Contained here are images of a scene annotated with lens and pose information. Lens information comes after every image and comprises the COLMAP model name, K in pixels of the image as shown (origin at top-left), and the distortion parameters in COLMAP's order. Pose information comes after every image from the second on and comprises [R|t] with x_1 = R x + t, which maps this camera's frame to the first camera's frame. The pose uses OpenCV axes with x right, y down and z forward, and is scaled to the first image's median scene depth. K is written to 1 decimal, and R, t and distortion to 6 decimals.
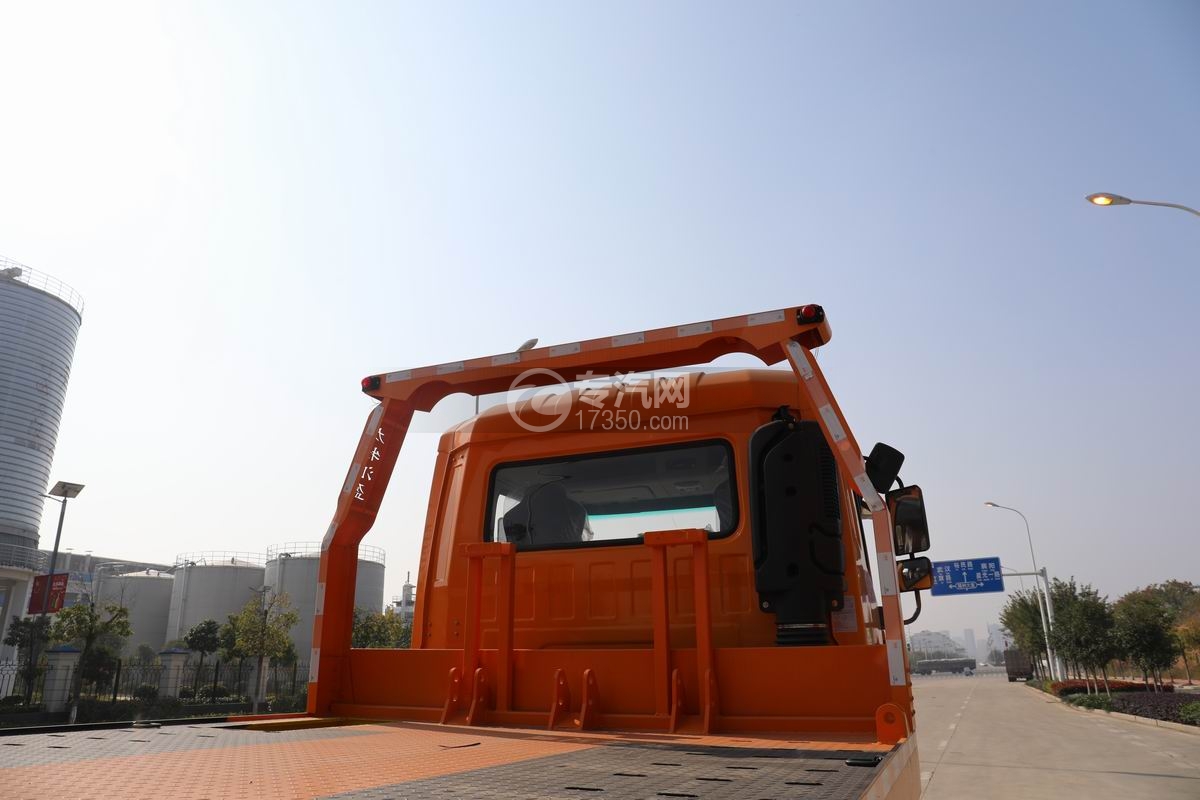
lens RADIAL K [[812.8, 0, 600.0], [0, 812.8, 400.0], [0, 0, 1]] dist [-0.102349, 0.079524]
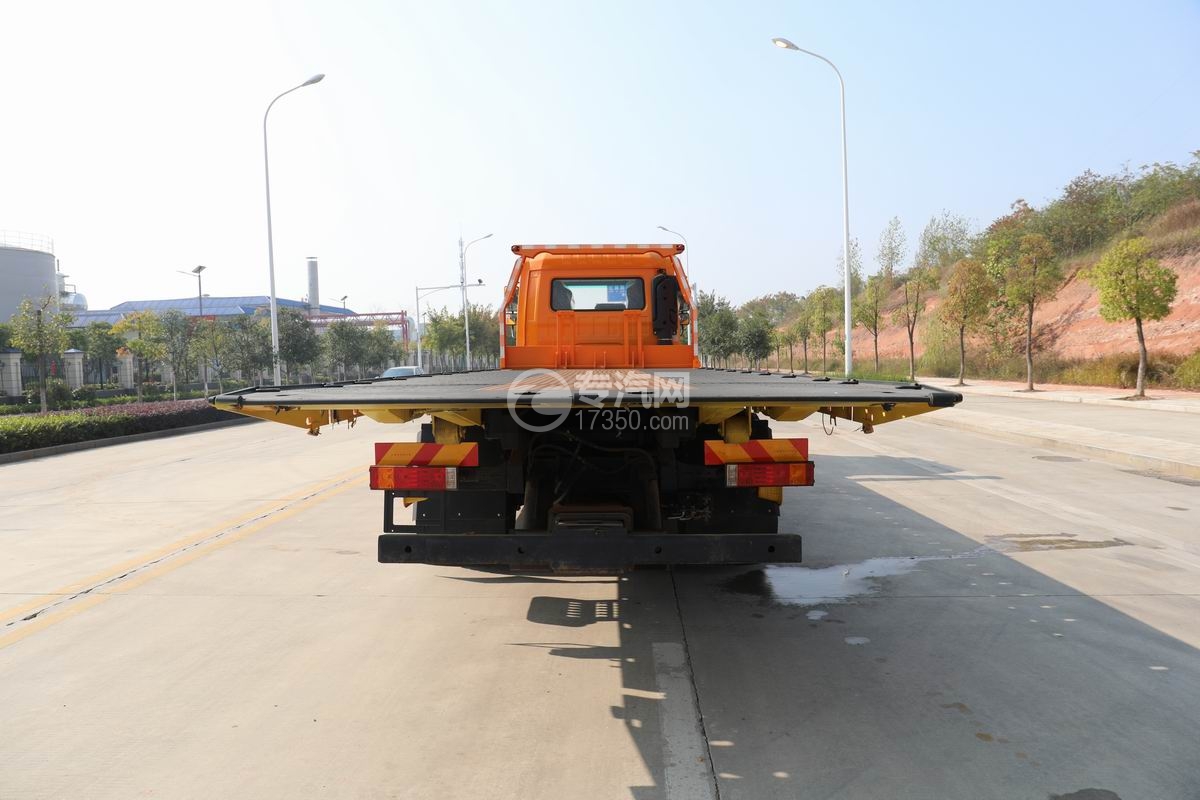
lens RADIAL K [[838.1, 0, 600.0], [0, 838.1, 400.0], [0, 0, 1]] dist [-0.099919, 0.079640]
pose [[0.920444, -0.026389, 0.389982, -0.095416], [-0.116690, 0.933668, 0.338595, -0.044230], [-0.373049, -0.357165, 0.856310, -0.138767]]
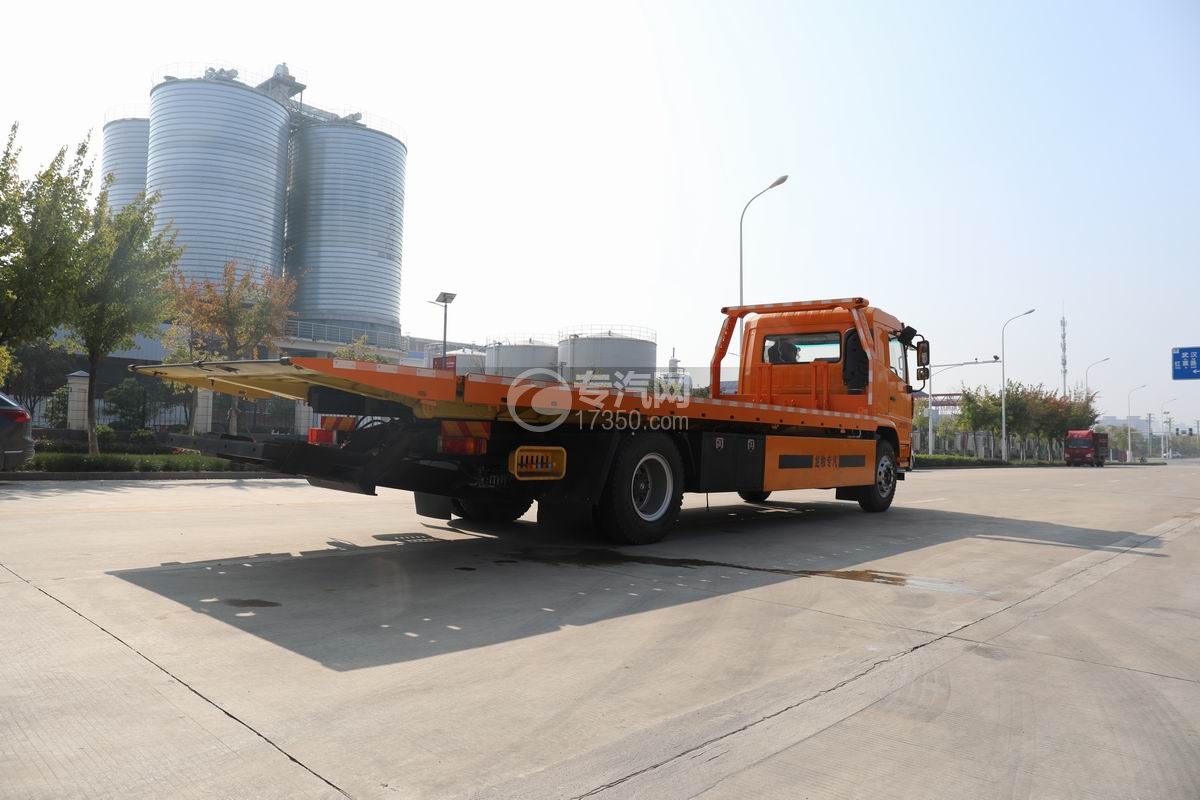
lens RADIAL K [[812.8, 0, 600.0], [0, 812.8, 400.0], [0, 0, 1]] dist [-0.102349, 0.079524]
pose [[0.952233, 0.024425, -0.304393, 0.018034], [0.059763, 0.962615, 0.264198, -0.045671], [0.299466, -0.269770, 0.915174, -0.174772]]
